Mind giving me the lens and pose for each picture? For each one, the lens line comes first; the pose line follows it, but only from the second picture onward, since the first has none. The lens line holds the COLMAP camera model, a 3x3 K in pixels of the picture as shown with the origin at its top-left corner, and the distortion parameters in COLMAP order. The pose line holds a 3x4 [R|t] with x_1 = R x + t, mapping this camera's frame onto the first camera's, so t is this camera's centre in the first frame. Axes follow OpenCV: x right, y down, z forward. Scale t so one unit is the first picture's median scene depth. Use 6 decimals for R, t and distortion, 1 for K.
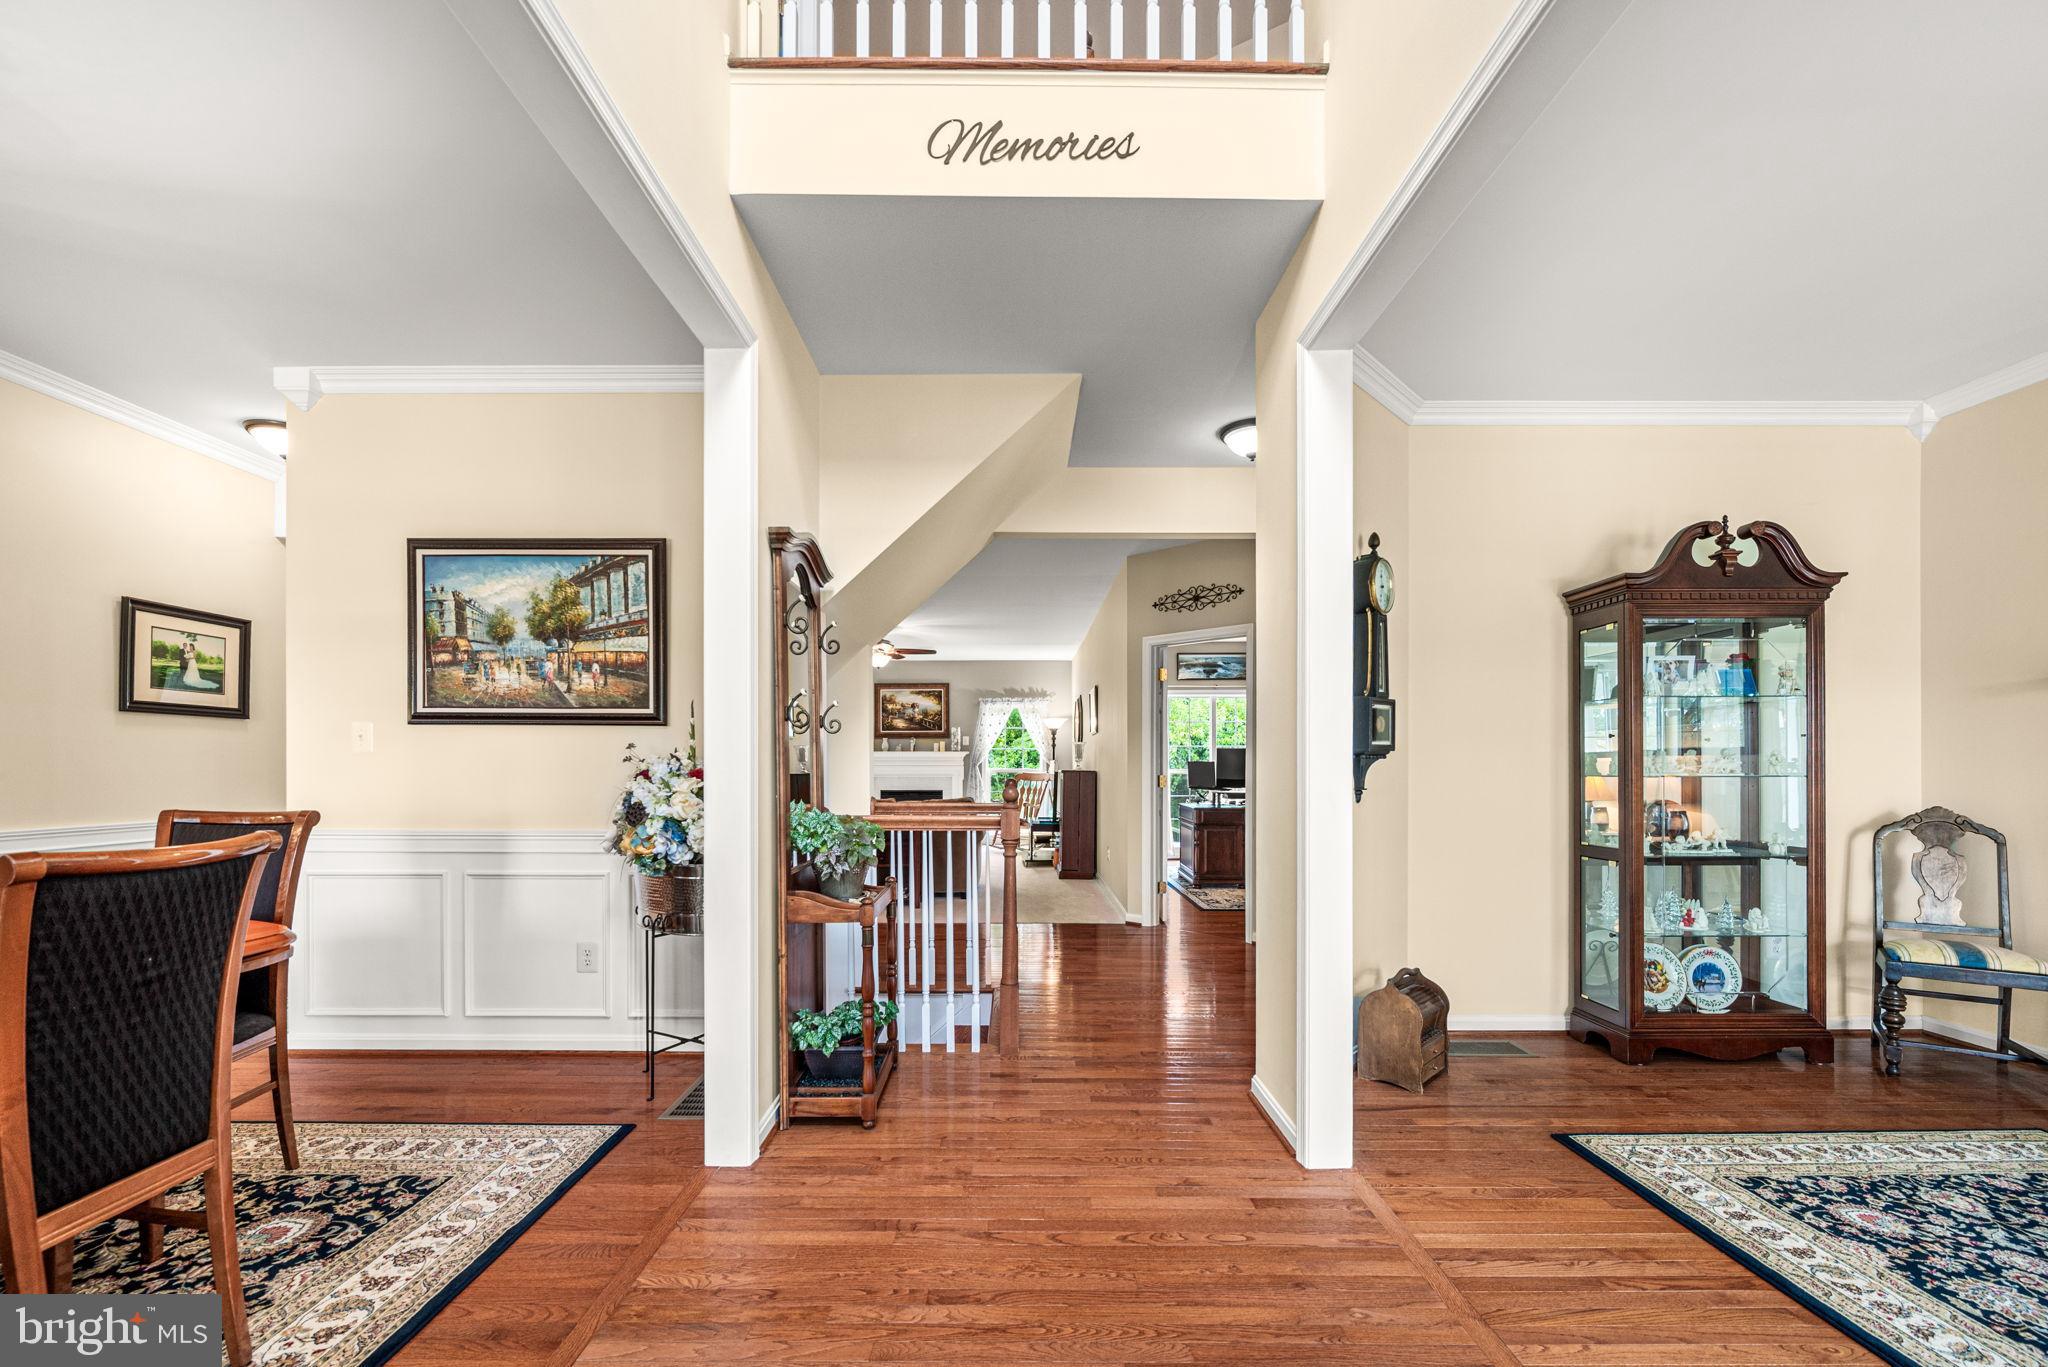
lens RADIAL K [[837.2, 0, 1014.6], [0, 837.2, 764.3], [0, 0, 1]] dist [-0.006840, 0.000850]
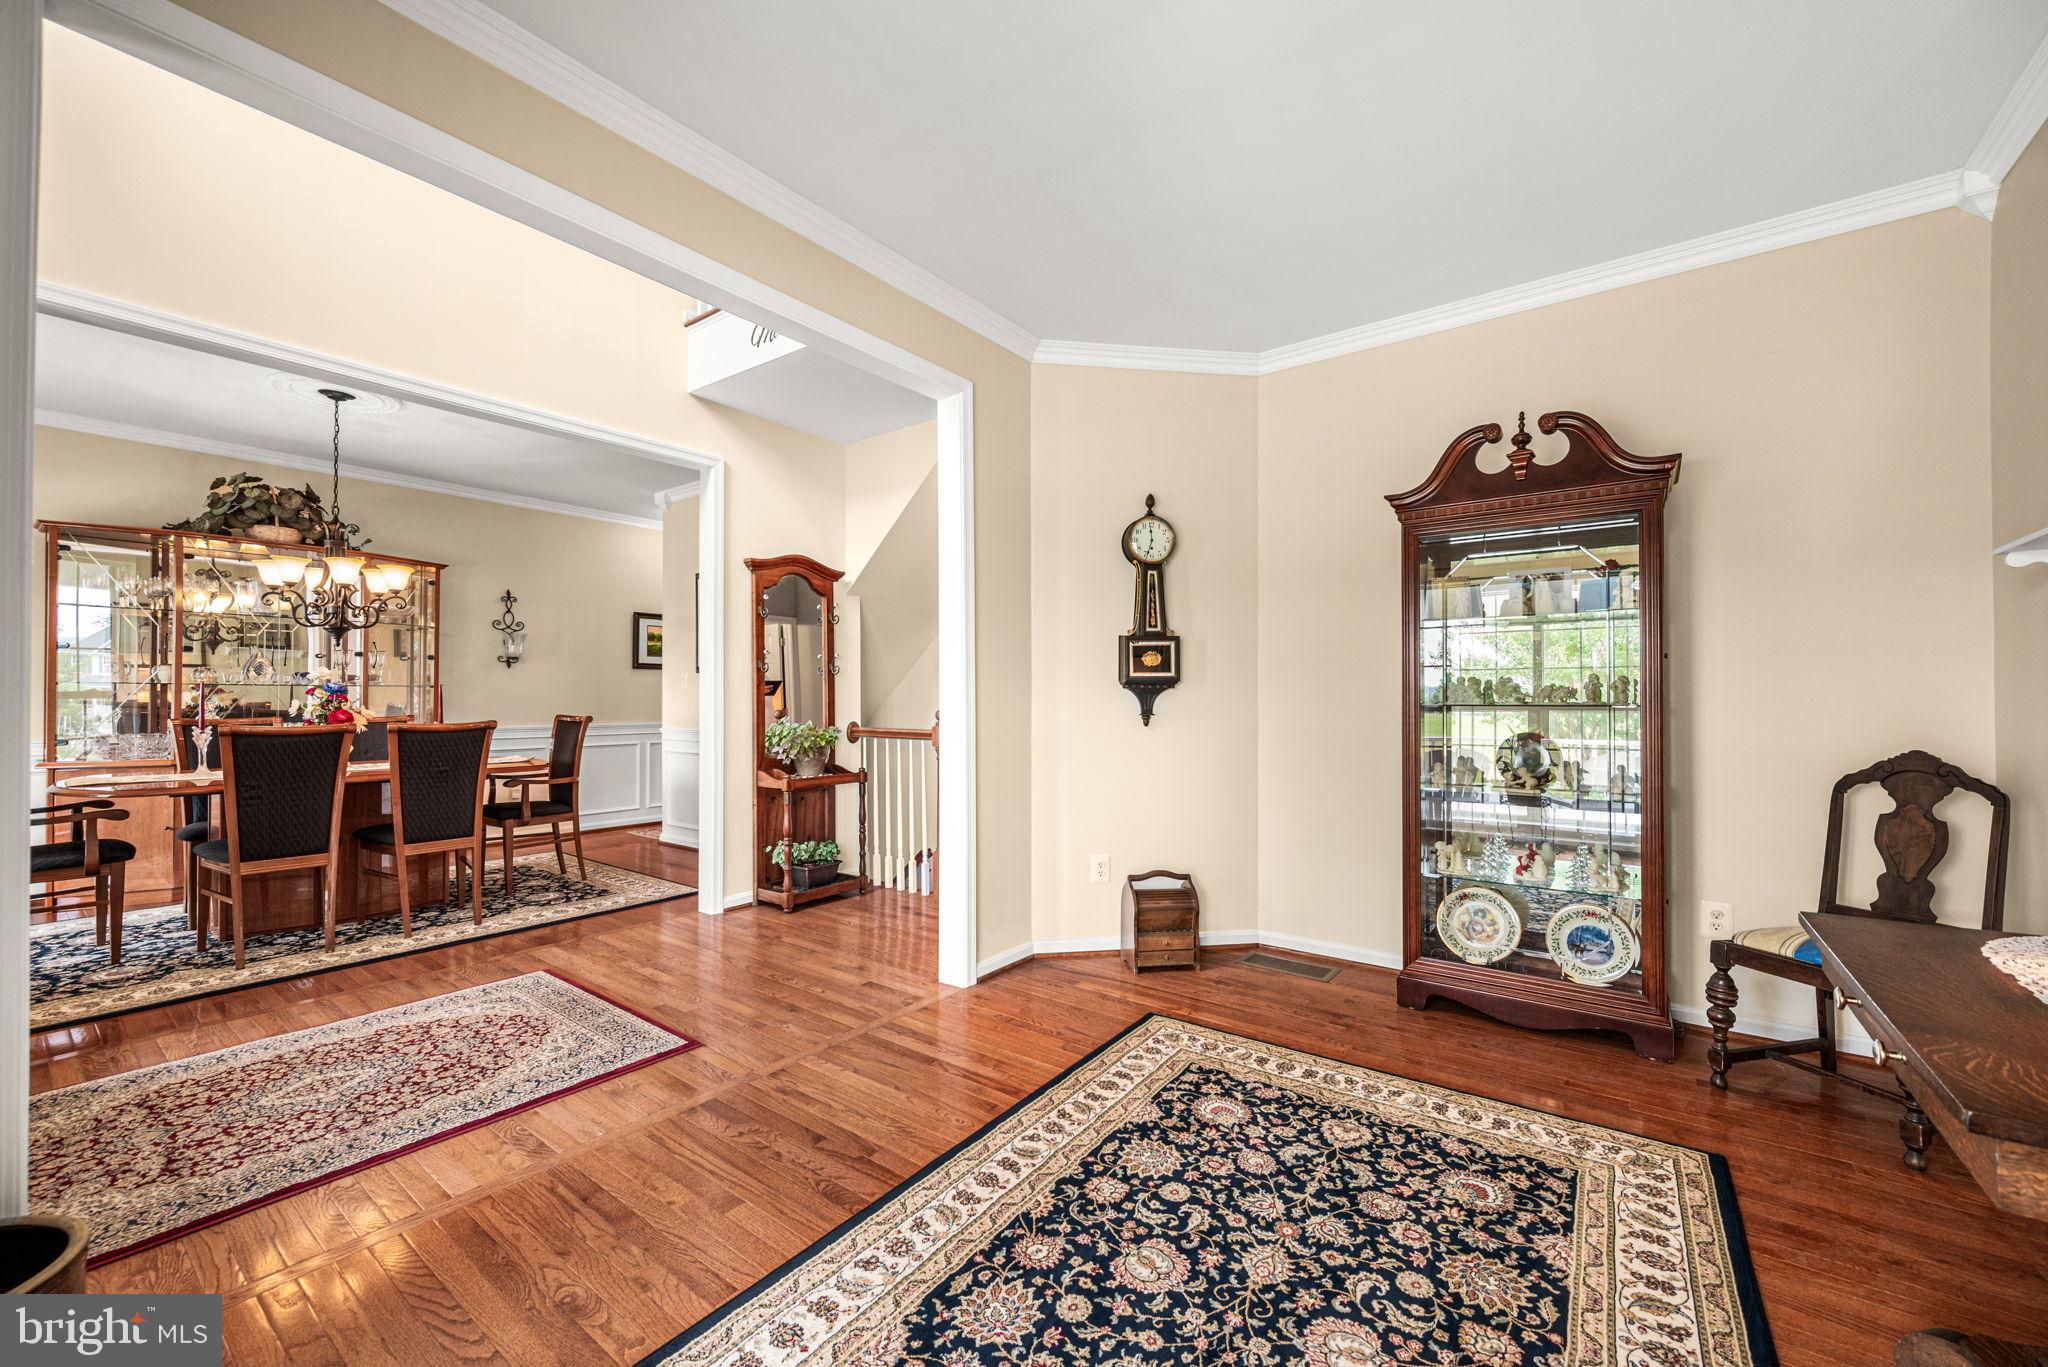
lens RADIAL K [[792.4, 0, 1008.2], [0, 792.4, 685.1], [0, 0, 1]] dist [-0.007602, -0.000371]
pose [[0.802016, -0.008944, -0.597235, 1.287777], [0.000077, 0.999889, -0.014871, 0.008168], [0.597302, 0.011880, 0.801928, 0.001325]]
